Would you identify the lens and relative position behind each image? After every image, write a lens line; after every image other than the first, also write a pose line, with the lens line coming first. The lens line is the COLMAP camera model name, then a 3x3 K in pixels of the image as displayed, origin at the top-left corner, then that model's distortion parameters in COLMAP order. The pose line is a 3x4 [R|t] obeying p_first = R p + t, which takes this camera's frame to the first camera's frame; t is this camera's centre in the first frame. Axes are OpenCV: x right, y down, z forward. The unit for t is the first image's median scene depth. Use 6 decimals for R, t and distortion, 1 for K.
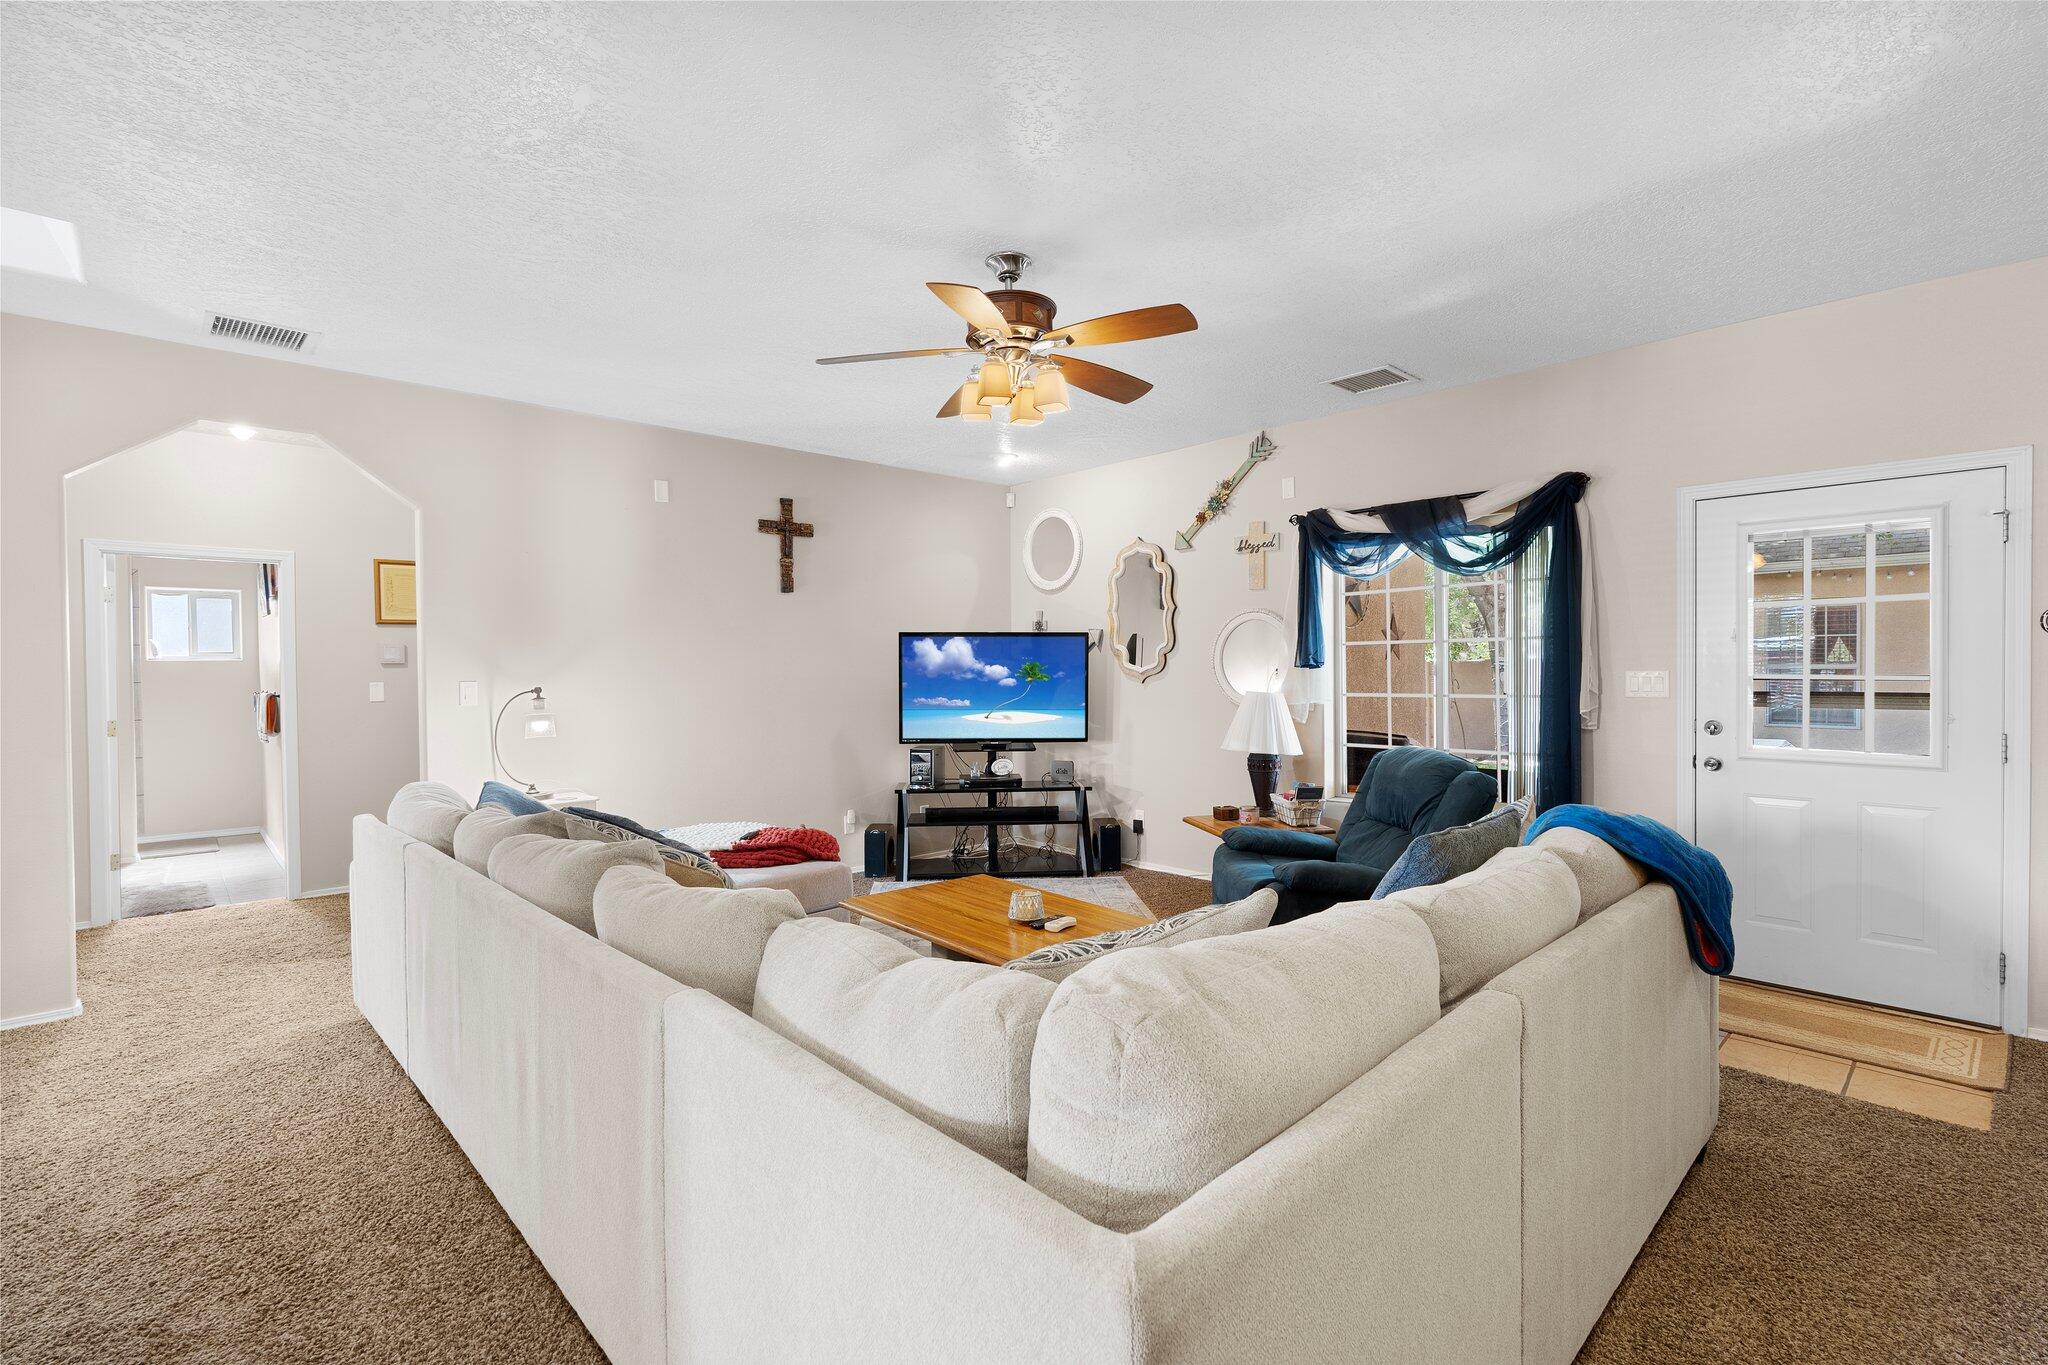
lens RADIAL K [[932.7, 0, 1030.3], [0, 932.7, 675.9], [0, 0, 1]] dist [-0.003391, -0.000577]
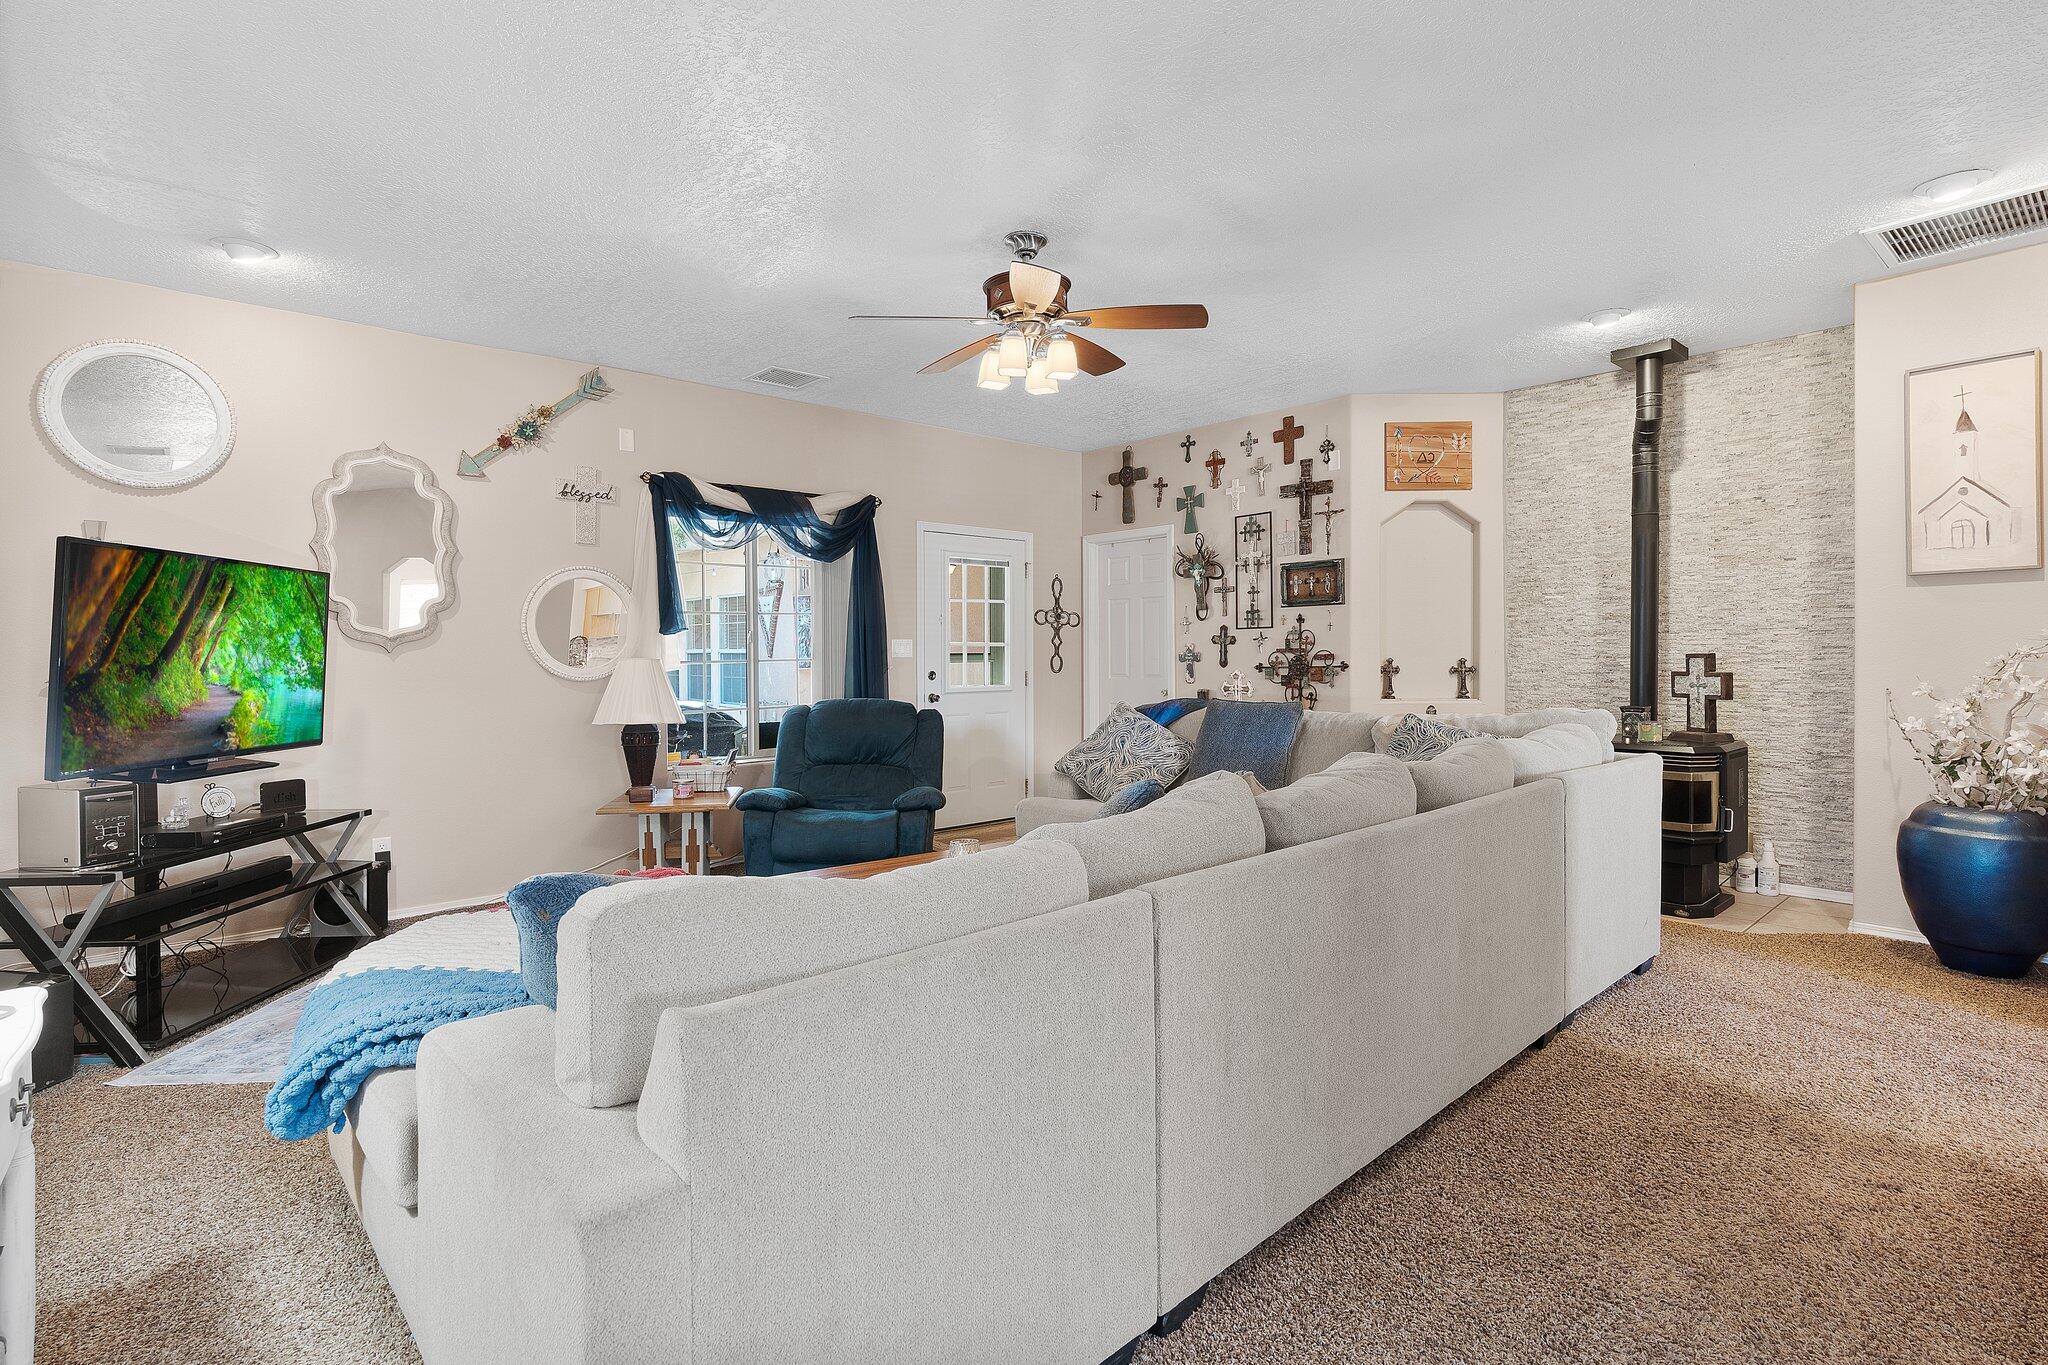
lens RADIAL K [[964.8, 0, 1026.9], [0, 964.8, 664.1], [0, 0, 1]] dist [0.001145, 0.000331]
pose [[0.035098, -0.008562, 0.999347, -0.693556], [0.011285, 0.999903, 0.008170, 0.018992], [-0.999320, 0.010991, 0.035191, 0.590842]]
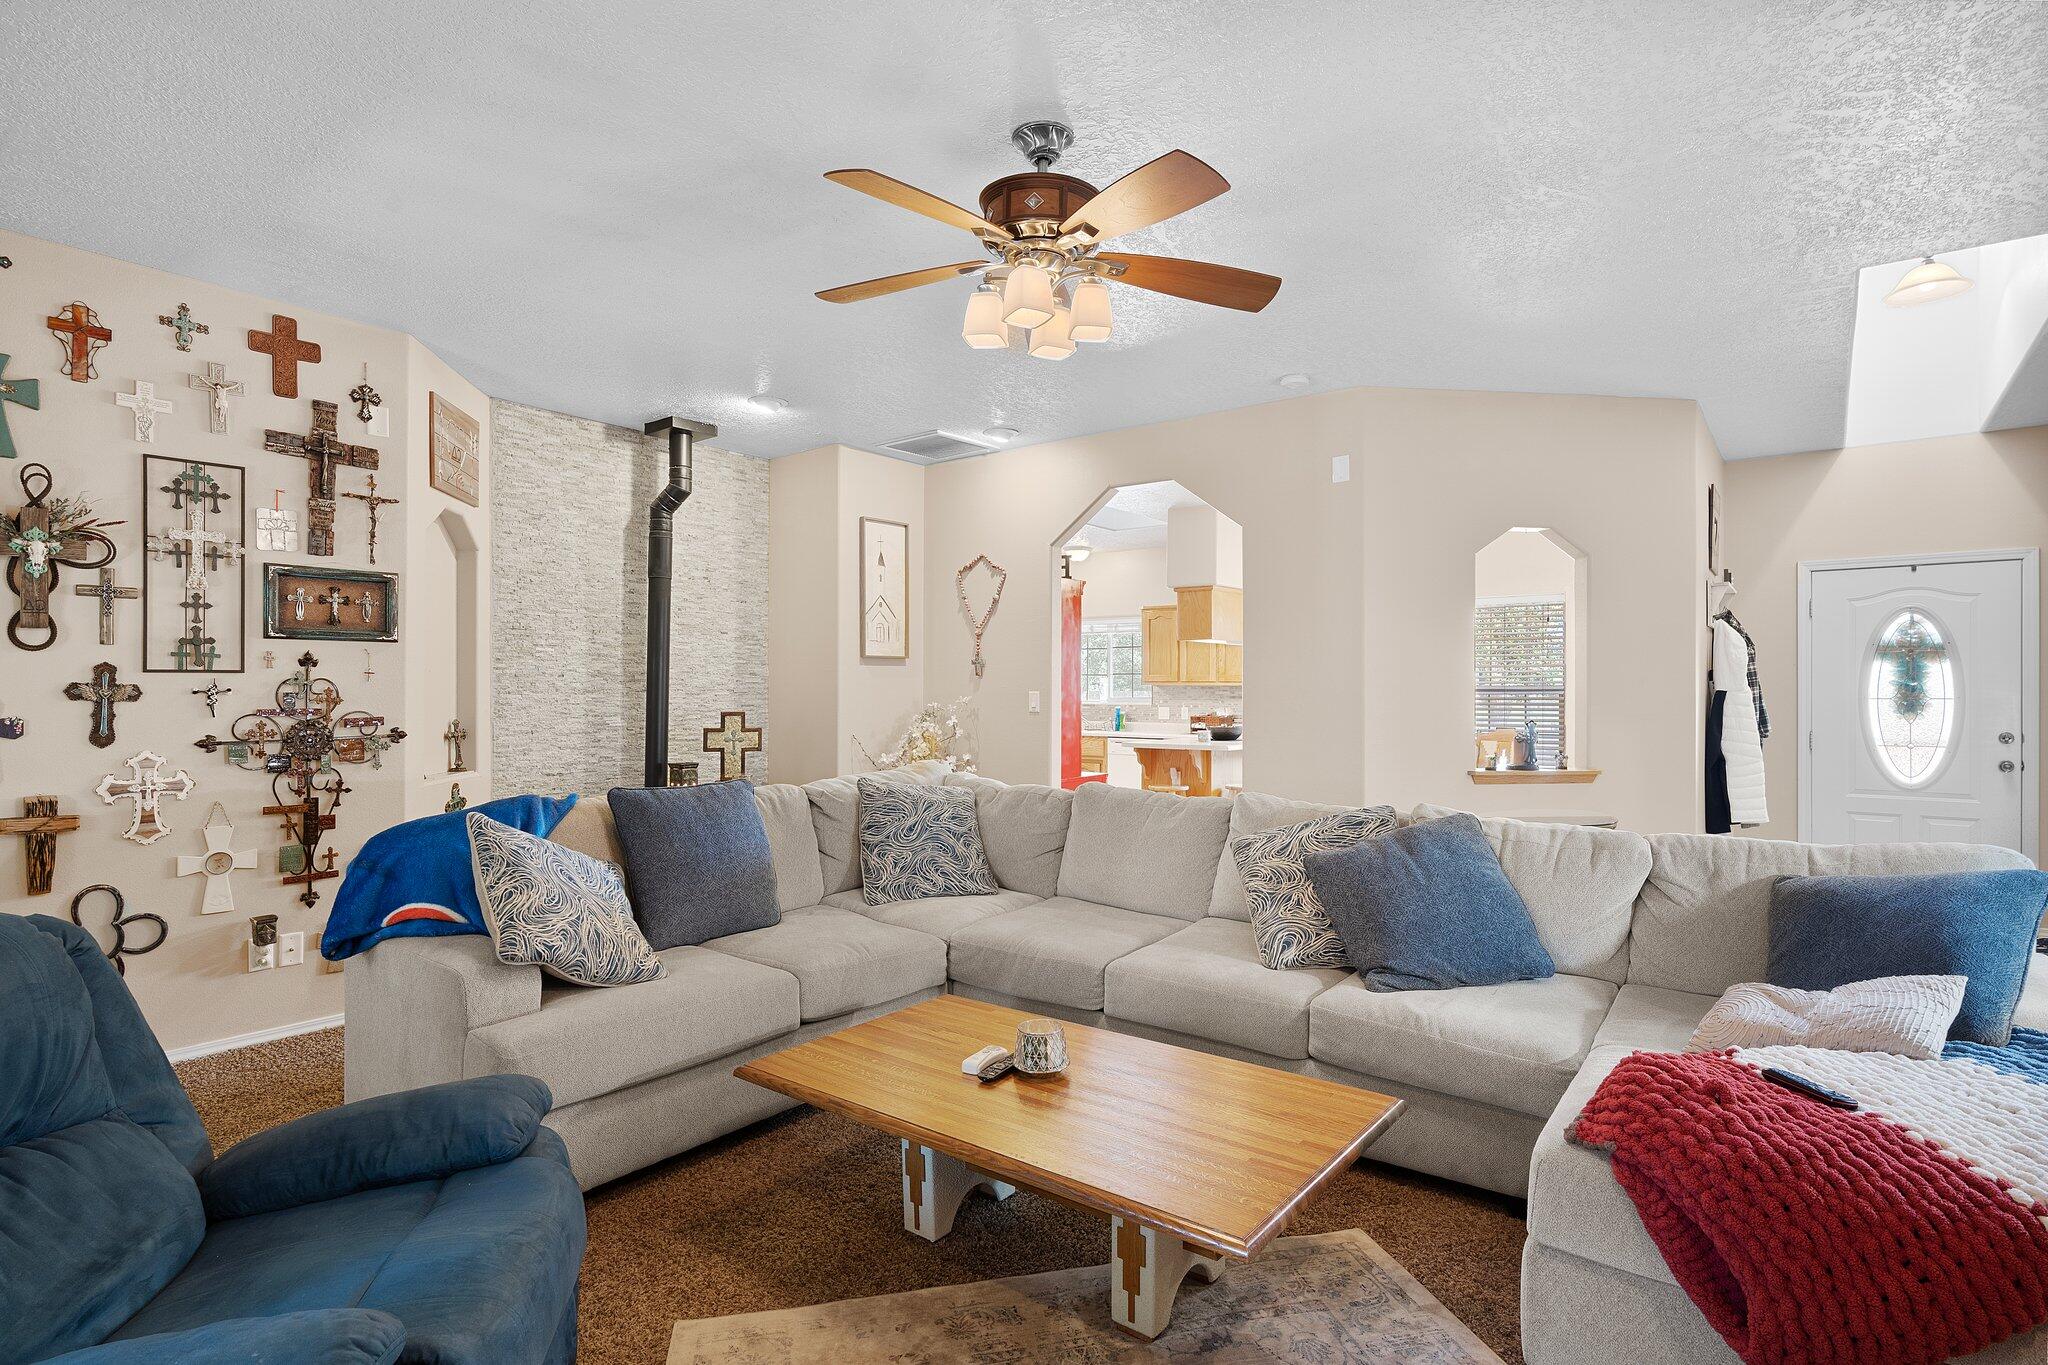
lens RADIAL K [[1038.5, 0, 1025.5], [0, 1038.5, 694.1], [0, 0, 1]] dist [-0.001953, -0.000724]
pose [[-0.989943, 0.002242, -0.141446, 0.077676], [0.001380, 0.999980, 0.006192, -0.001576], [0.141457, 0.005934, -0.989927, 1.130271]]
